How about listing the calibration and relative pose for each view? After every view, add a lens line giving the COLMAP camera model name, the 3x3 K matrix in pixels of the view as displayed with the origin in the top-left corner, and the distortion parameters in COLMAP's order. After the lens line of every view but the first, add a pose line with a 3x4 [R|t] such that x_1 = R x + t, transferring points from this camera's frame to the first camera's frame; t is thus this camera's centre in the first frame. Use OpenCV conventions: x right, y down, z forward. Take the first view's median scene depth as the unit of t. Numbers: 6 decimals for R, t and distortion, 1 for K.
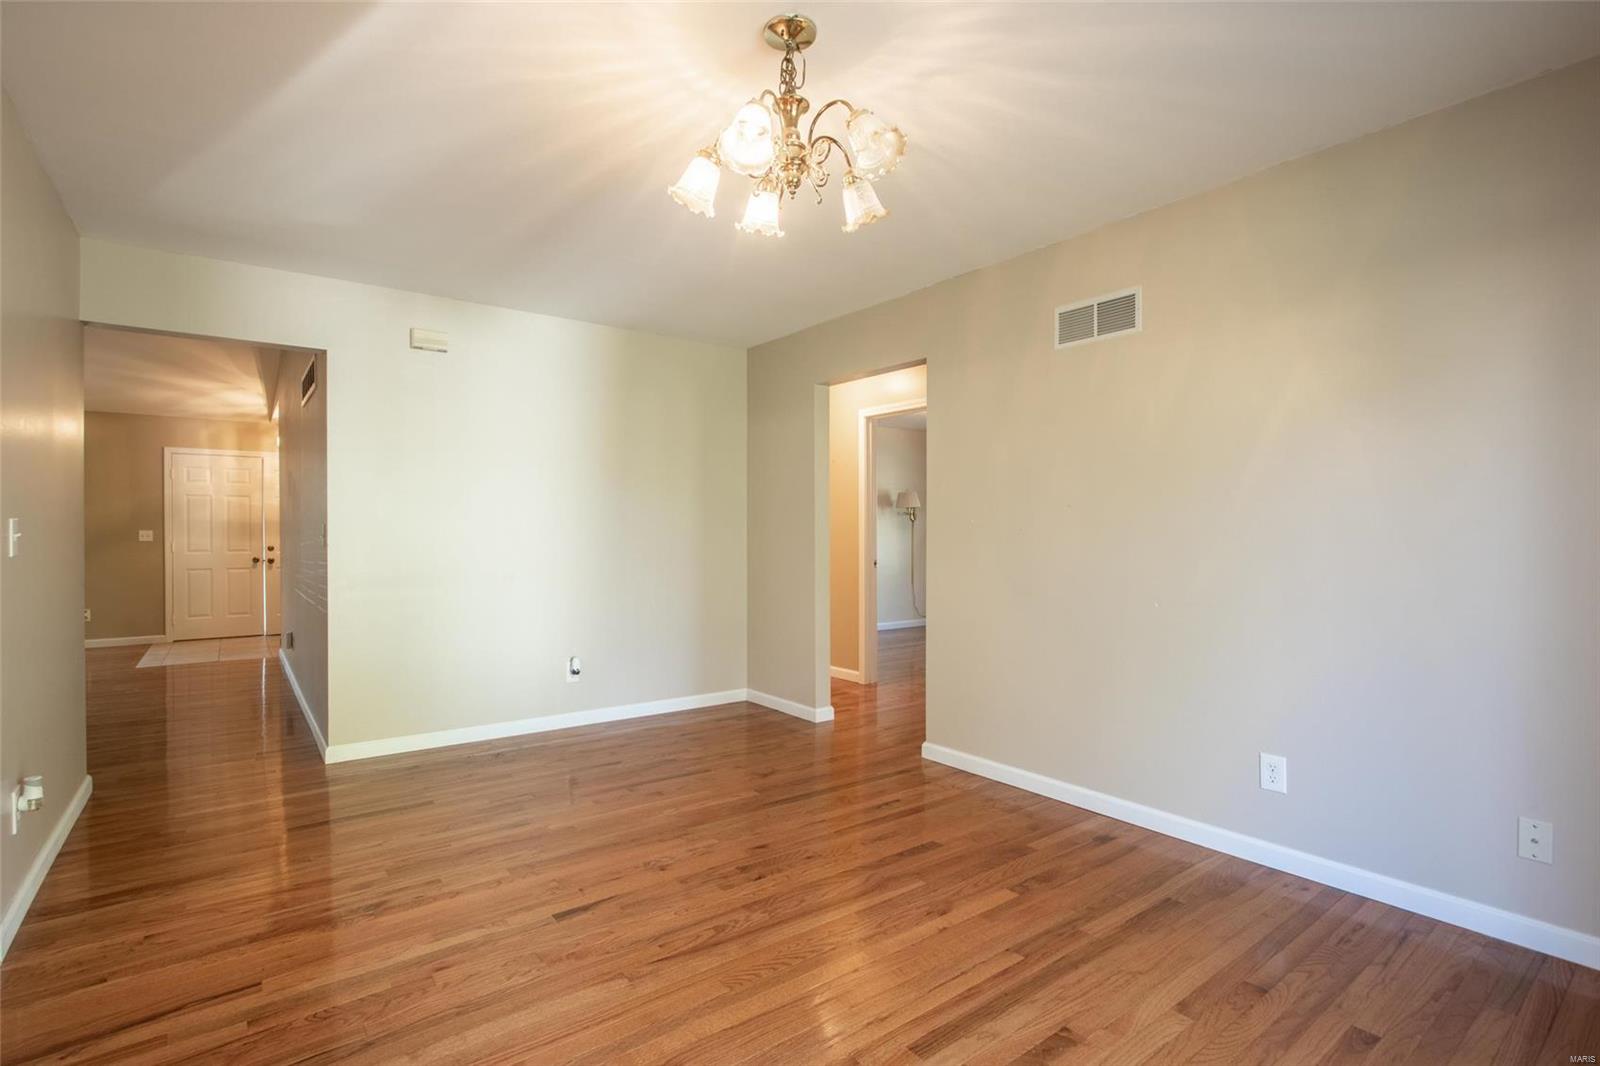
lens RADIAL K [[743.0, 0, 774.0], [0, 743.0, 544.1], [0, 0, 1]] dist [-0.012900, 0.000223]
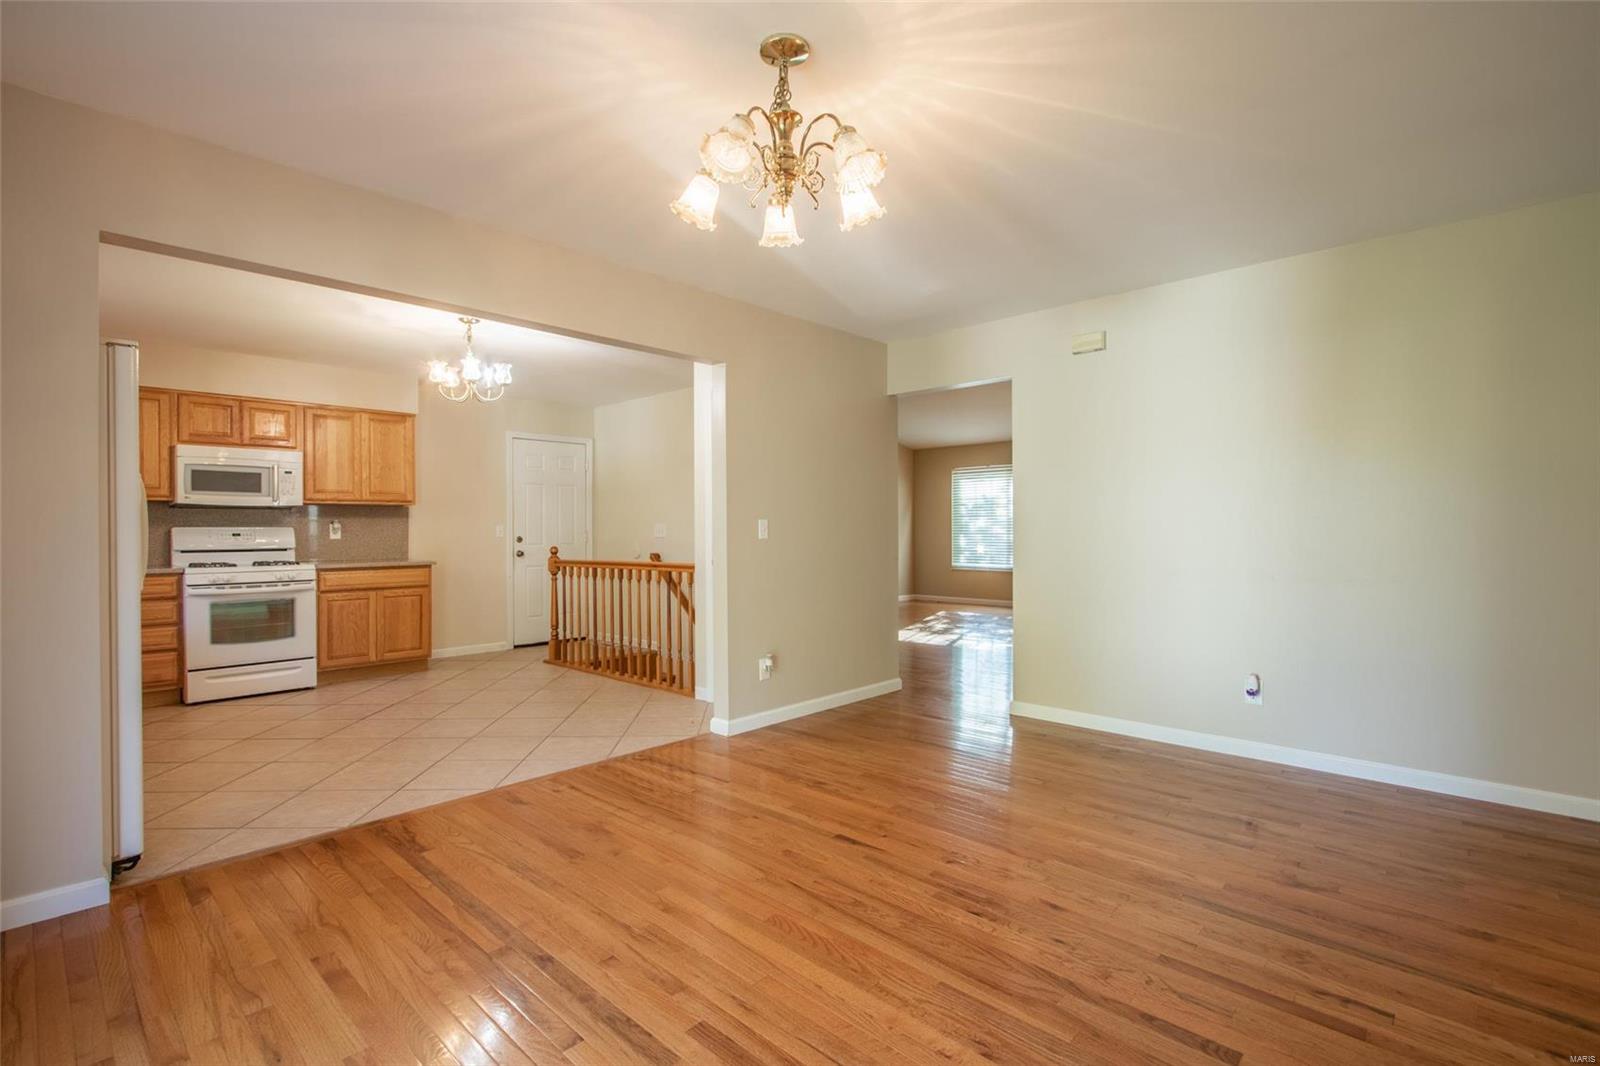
lens RADIAL K [[743.0, 0, 776.0], [0, 743.0, 533.8], [0, 0, 1]] dist [-0.012900, 0.000223]
pose [[0.163419, 0.003752, -0.986550, 0.654155], [-0.007082, 0.999971, 0.002630, -0.001904], [0.986531, 0.006558, 0.163441, 0.499533]]
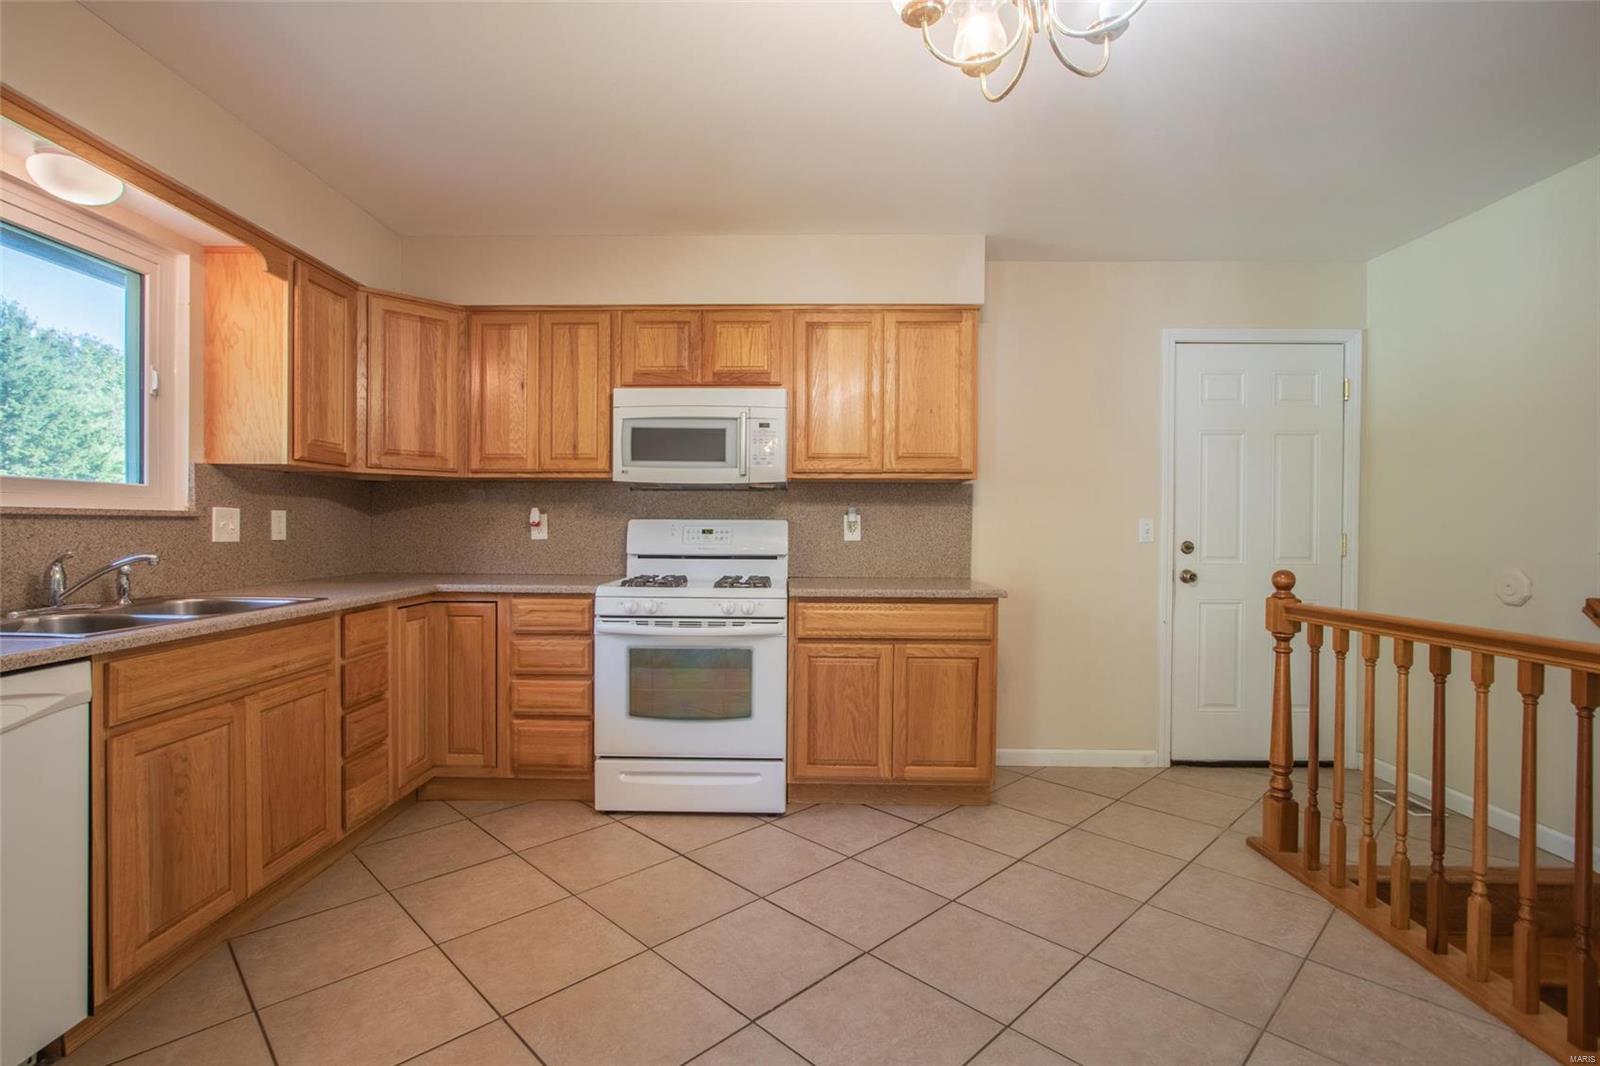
lens RADIAL K [[739.0, 0, 777.2], [0, 739.0, 533.2], [0, 0, 1]] dist [-0.012352, 0.000382]
pose [[-0.612577, 0.004766, -0.790397, -0.491331], [-0.015317, 0.999722, 0.017900, -0.005259], [0.790263, 0.023072, -0.612334, 0.280059]]
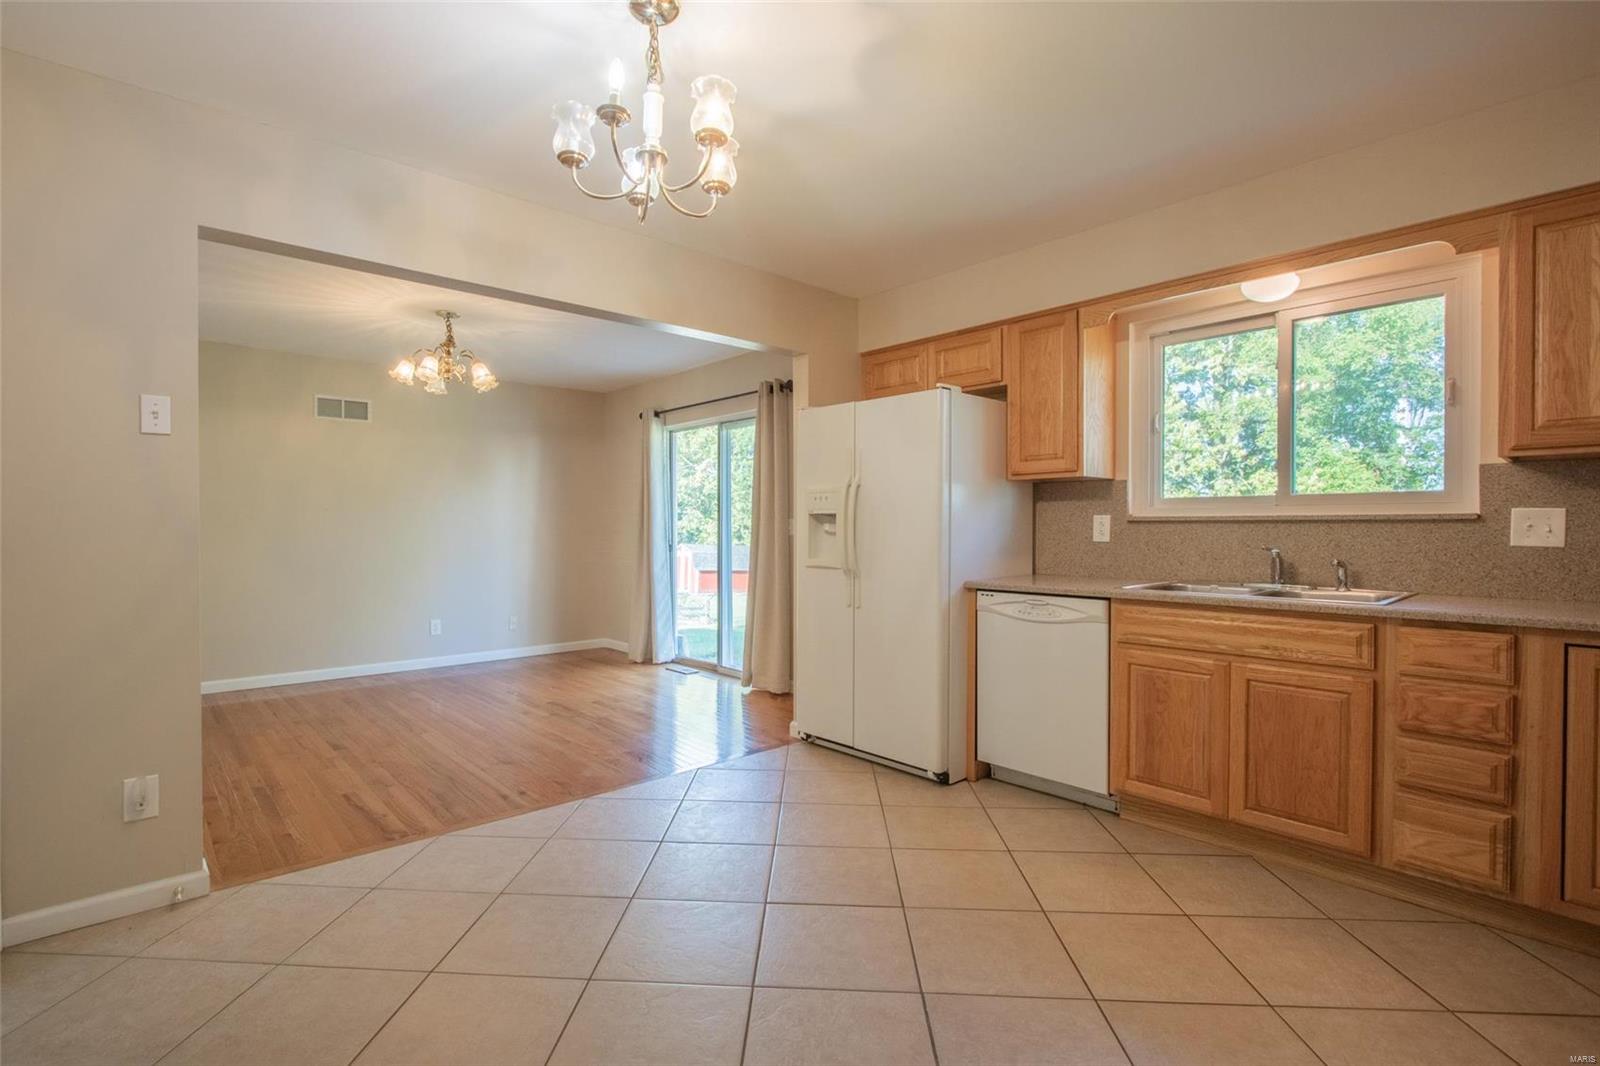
lens RADIAL K [[739.0, 0, 769.4], [0, 739.0, 534.0], [0, 0, 1]] dist [-0.012352, 0.000382]
pose [[-0.078972, -0.008910, 0.996837, -1.484734], [0.011820, 0.999881, 0.009874, 0.000392], [-0.996807, 0.012562, -0.078857, 0.098556]]
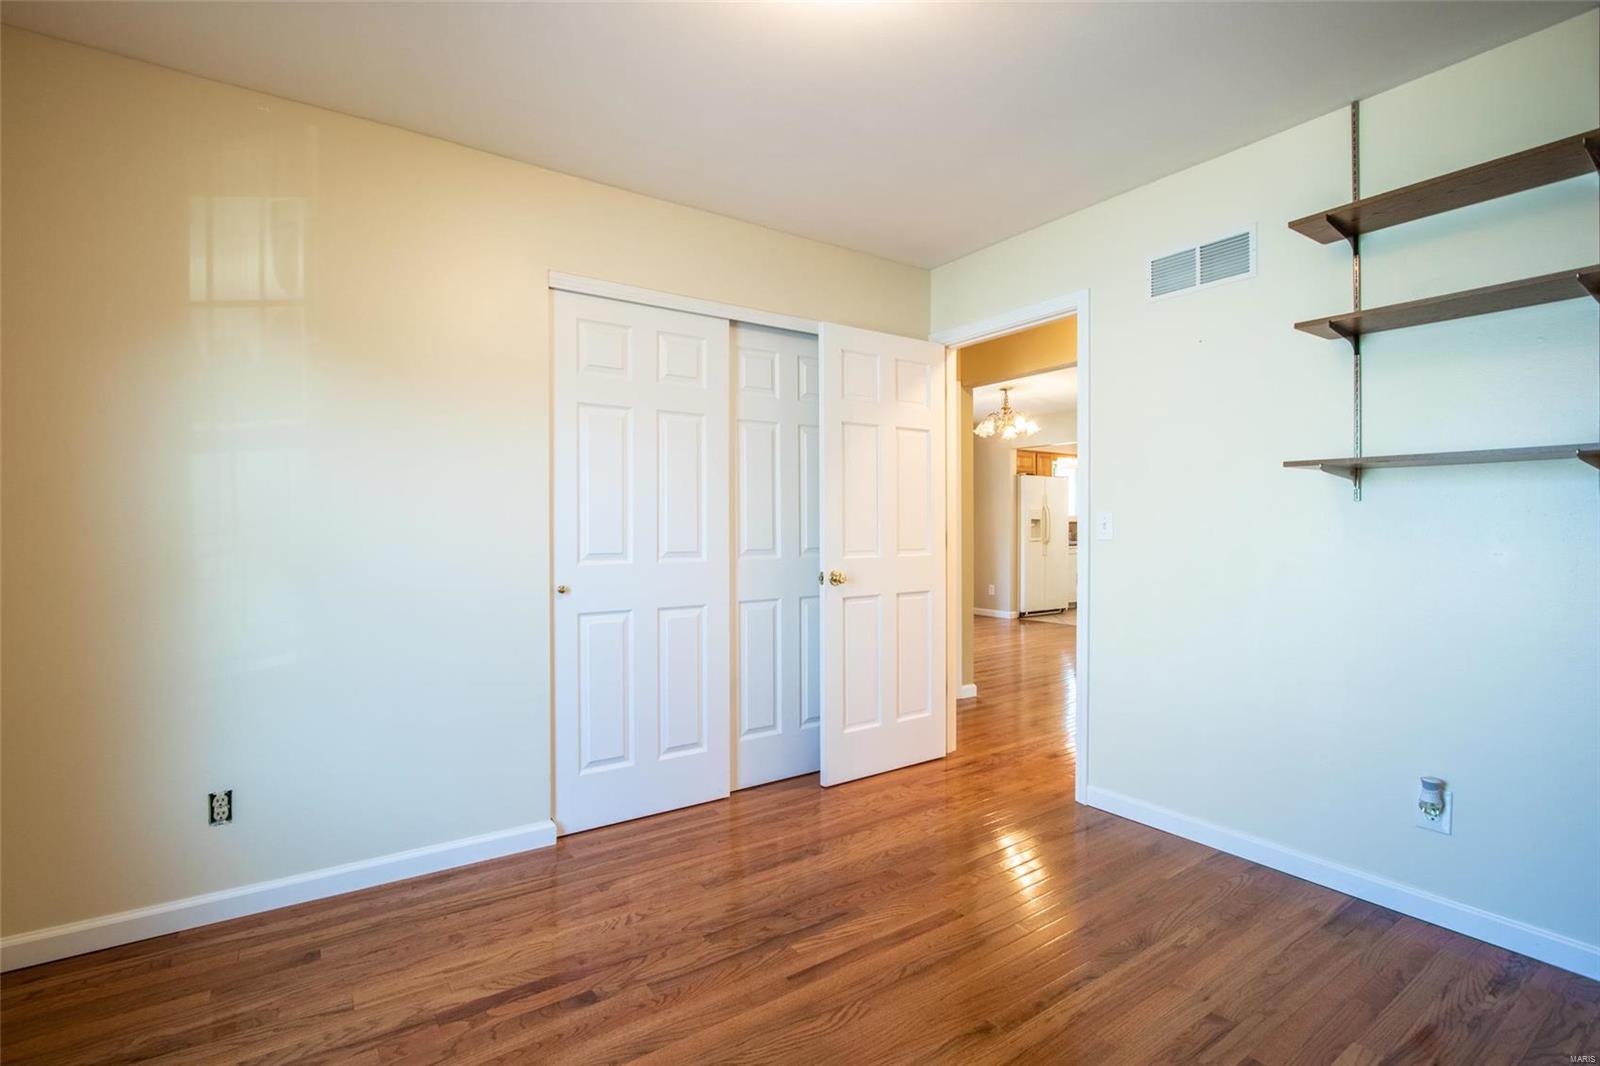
lens RADIAL K [[743.0, 0, 787.1], [0, 743.0, 524.1], [0, 0, 1]] dist [-0.012900, 0.000223]
pose [[-0.999510, 0.000879, 0.031277, 0.614792], [0.001270, 0.999921, 0.012468, -0.039065], [-0.031264, 0.012501, -0.999433, 2.924097]]
